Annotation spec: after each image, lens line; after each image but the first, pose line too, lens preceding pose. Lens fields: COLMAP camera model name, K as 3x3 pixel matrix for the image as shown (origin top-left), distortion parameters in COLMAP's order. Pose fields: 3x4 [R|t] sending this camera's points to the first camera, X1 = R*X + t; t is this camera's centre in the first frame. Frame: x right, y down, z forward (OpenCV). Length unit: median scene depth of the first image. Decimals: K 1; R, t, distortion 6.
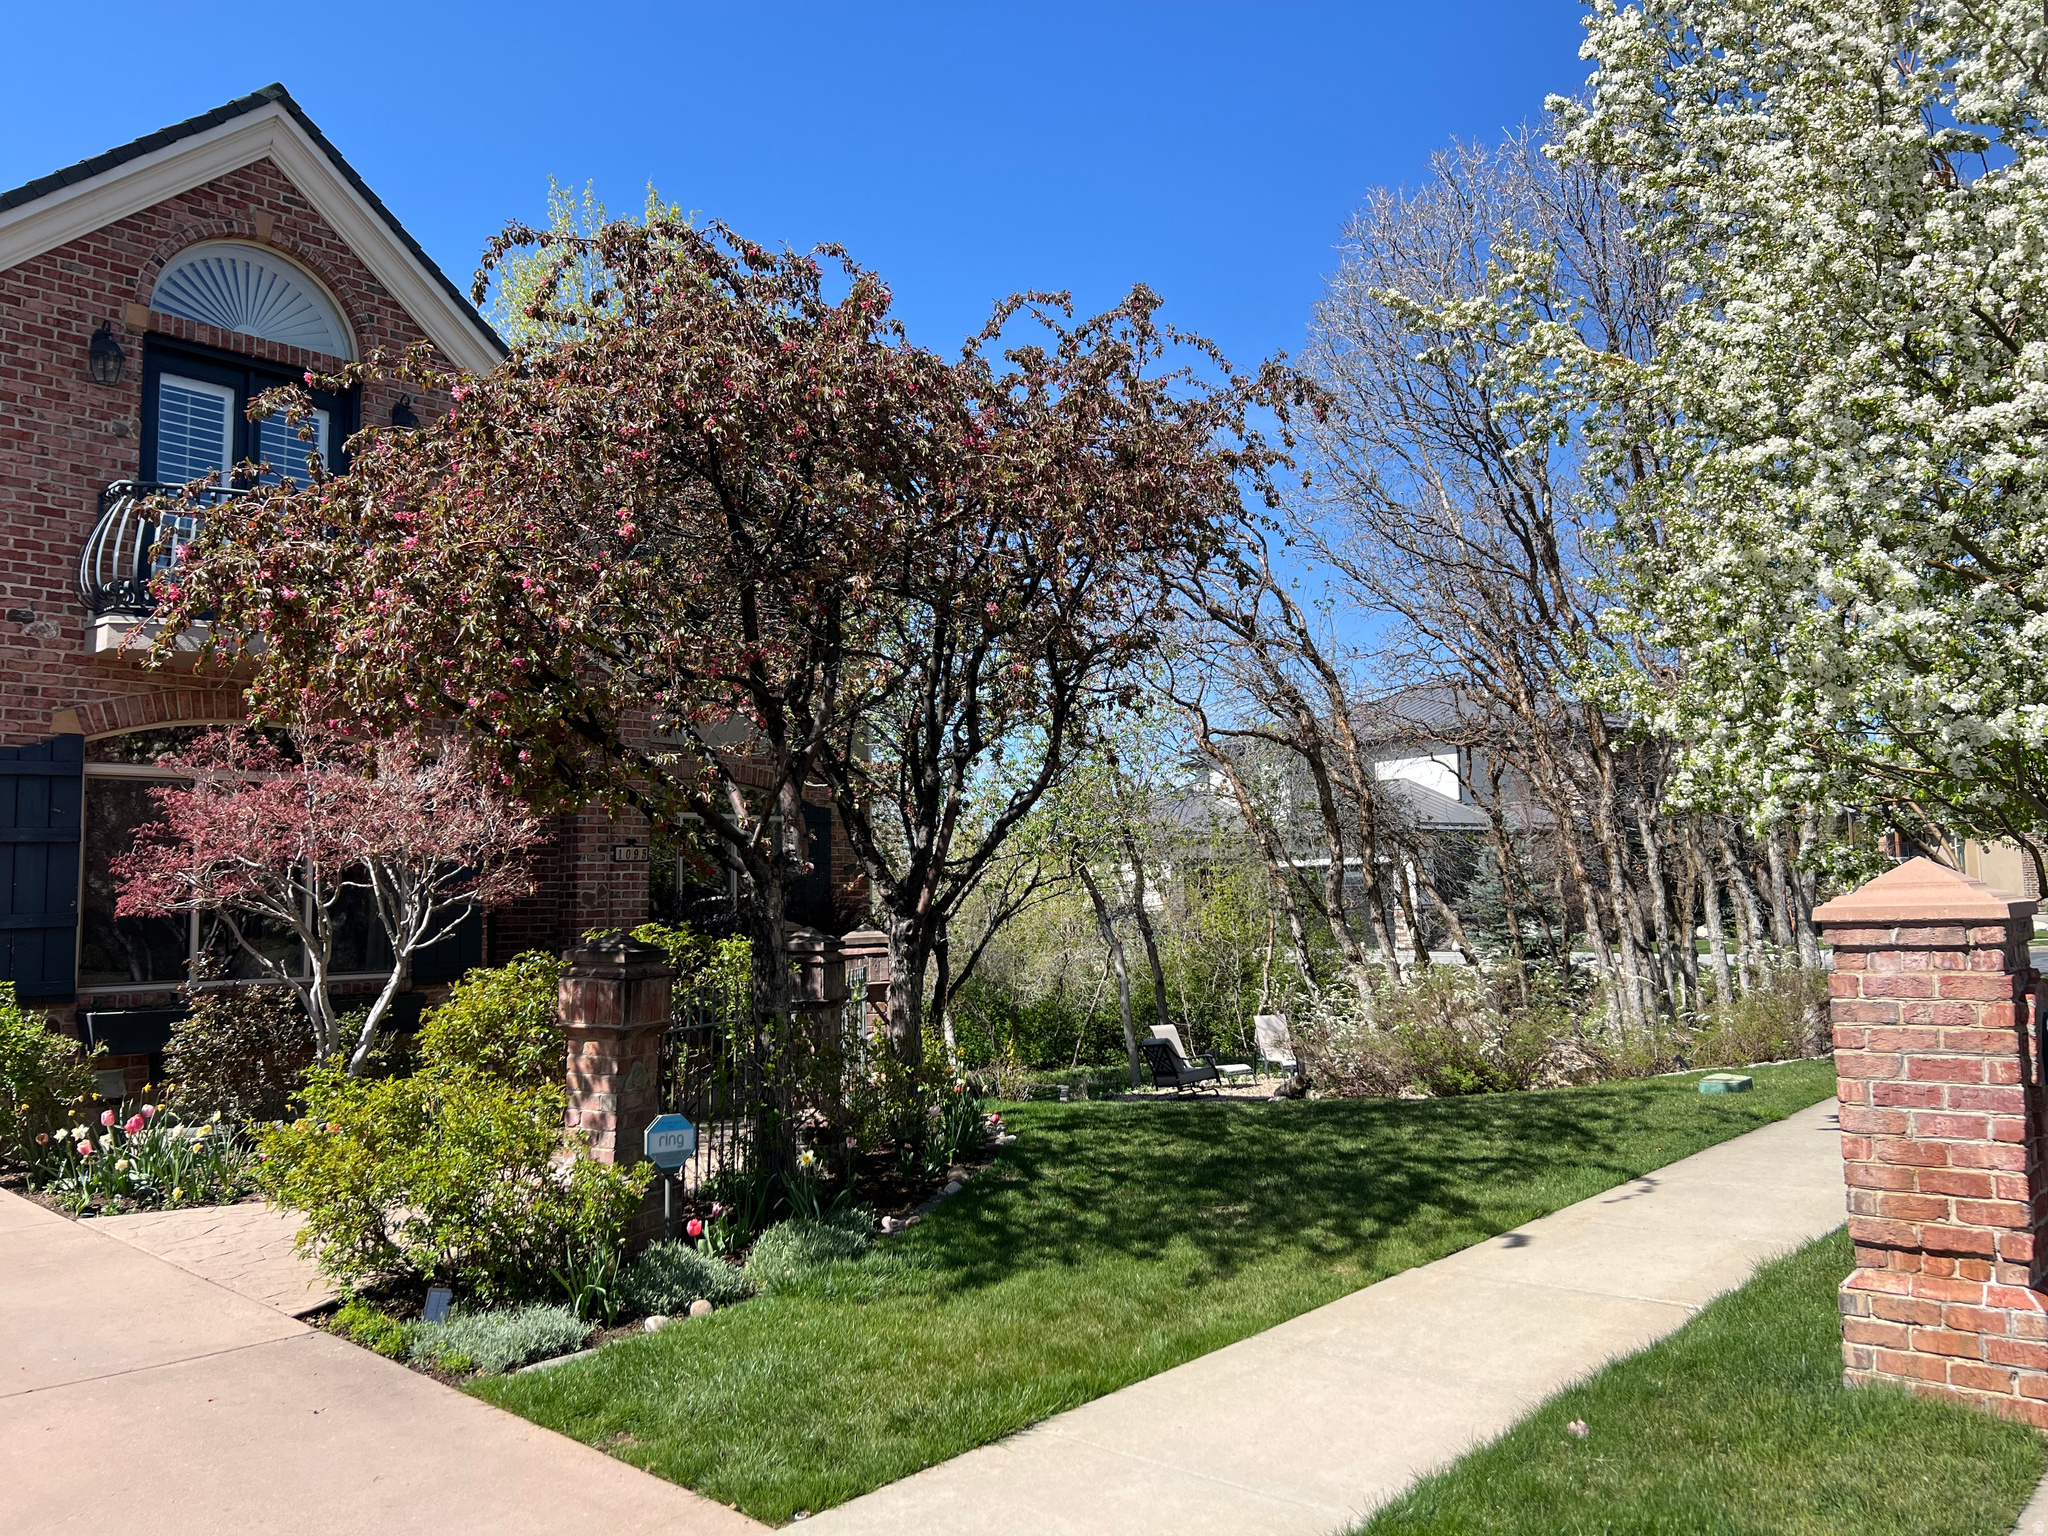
lens RADIAL K [[1551.3, 0, 1014.8], [0, 1551.3, 748.8], [0, 0, 1]] dist [0.055381, -0.034500]
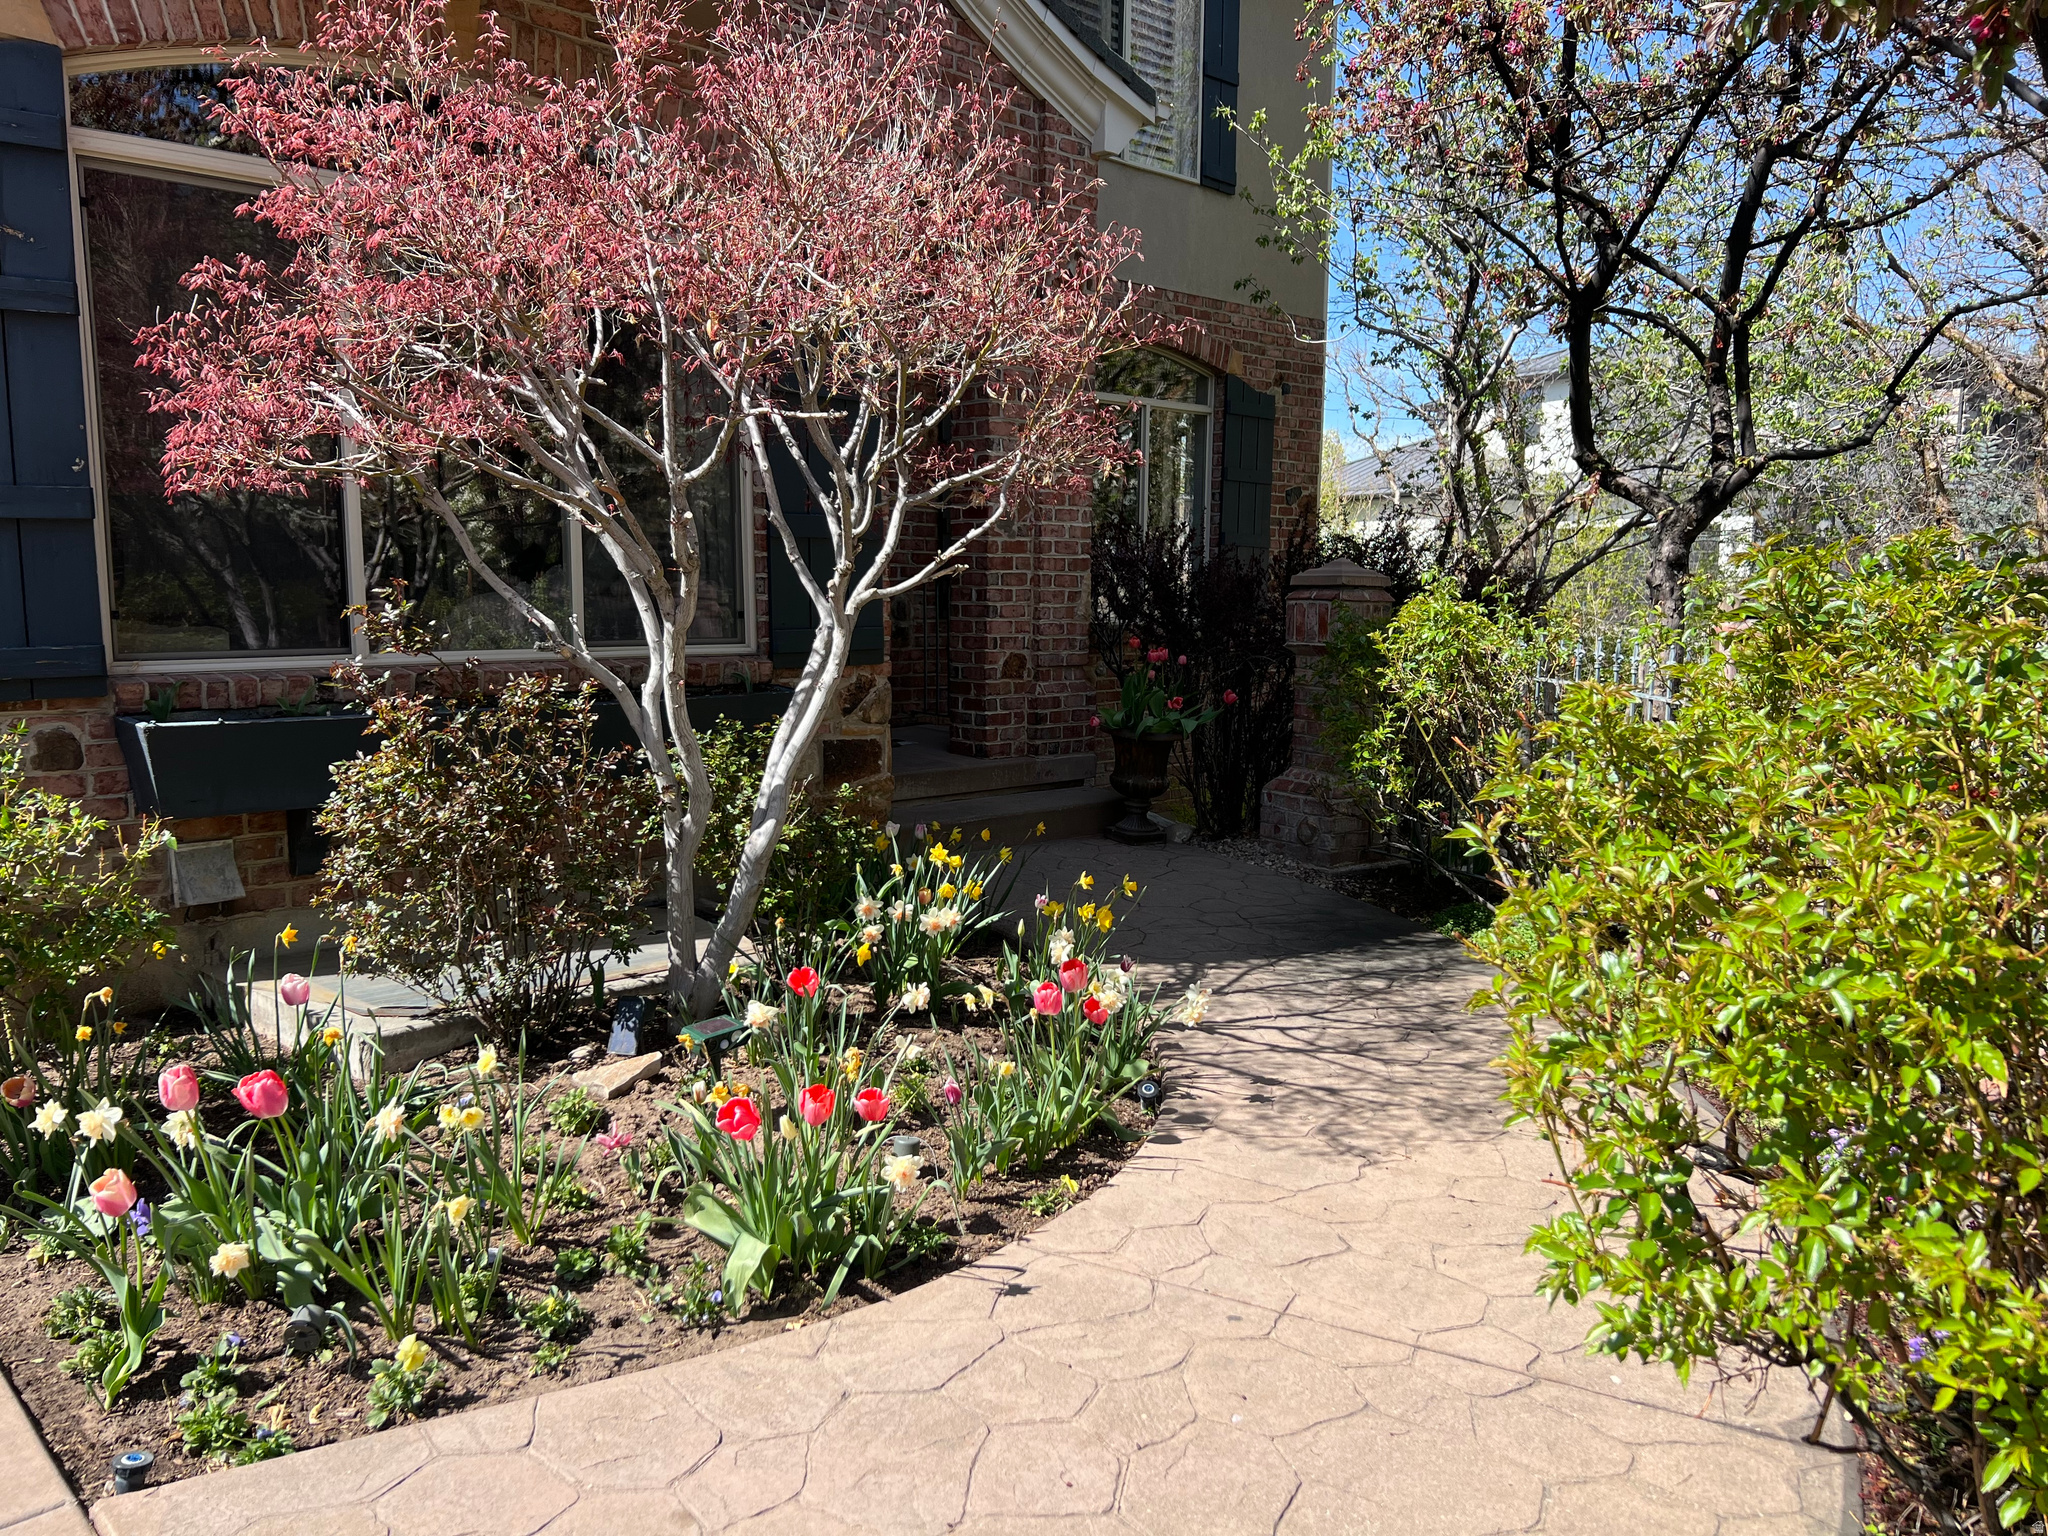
lens RADIAL K [[1551.3, 0, 1007.9], [0, 1551.3, 771.2], [0, 0, 1]] dist [0.055381, -0.034500]
pose [[0.997086, 0.032678, -0.068932, -0.277379], [-0.016225, 0.973774, 0.226940, 0.068369], [0.074540, -0.225160, 0.971466, 0.515207]]
